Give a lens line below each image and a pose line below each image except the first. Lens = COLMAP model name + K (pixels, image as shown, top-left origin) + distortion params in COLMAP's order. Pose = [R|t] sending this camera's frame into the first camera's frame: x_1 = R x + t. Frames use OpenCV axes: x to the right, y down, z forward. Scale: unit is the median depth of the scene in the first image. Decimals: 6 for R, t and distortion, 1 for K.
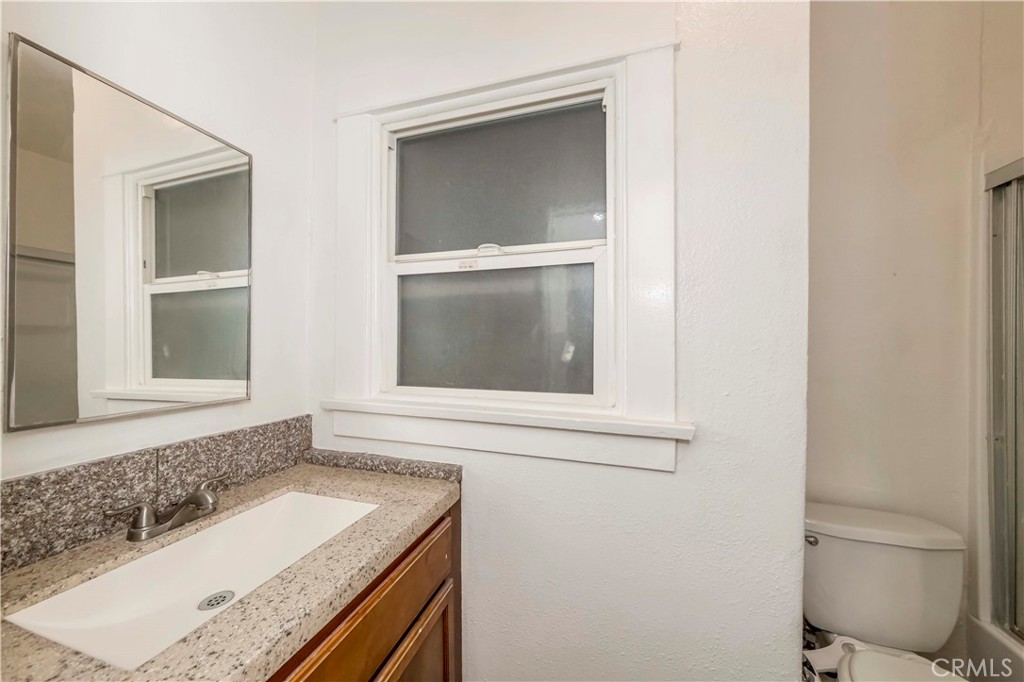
lens RADIAL K [[367.5, 0, 512.0], [0, 367.5, 341.0], [0, 0, 1]] dist [-0.009450, 0.005743]
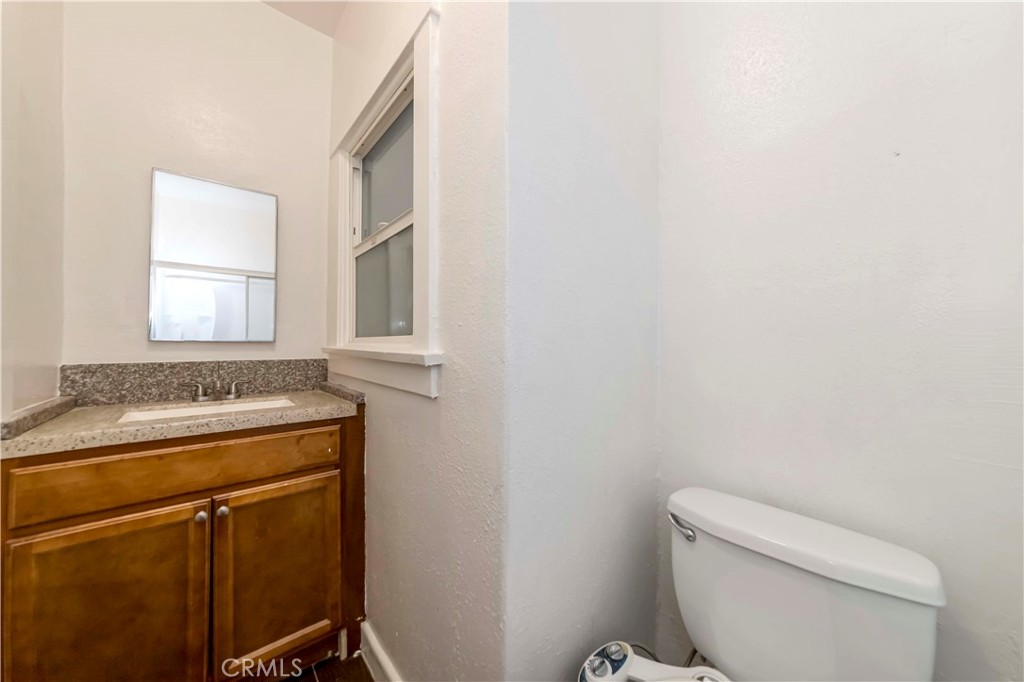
lens RADIAL K [[367.5, 0, 512.0], [0, 367.5, 341.0], [0, 0, 1]] dist [-0.009450, 0.005743]
pose [[0.842493, -0.004602, -0.538688, 1.027625], [0.005885, 0.999982, 0.000660, 0.150515], [0.538676, -0.003726, 0.842505, 0.168912]]
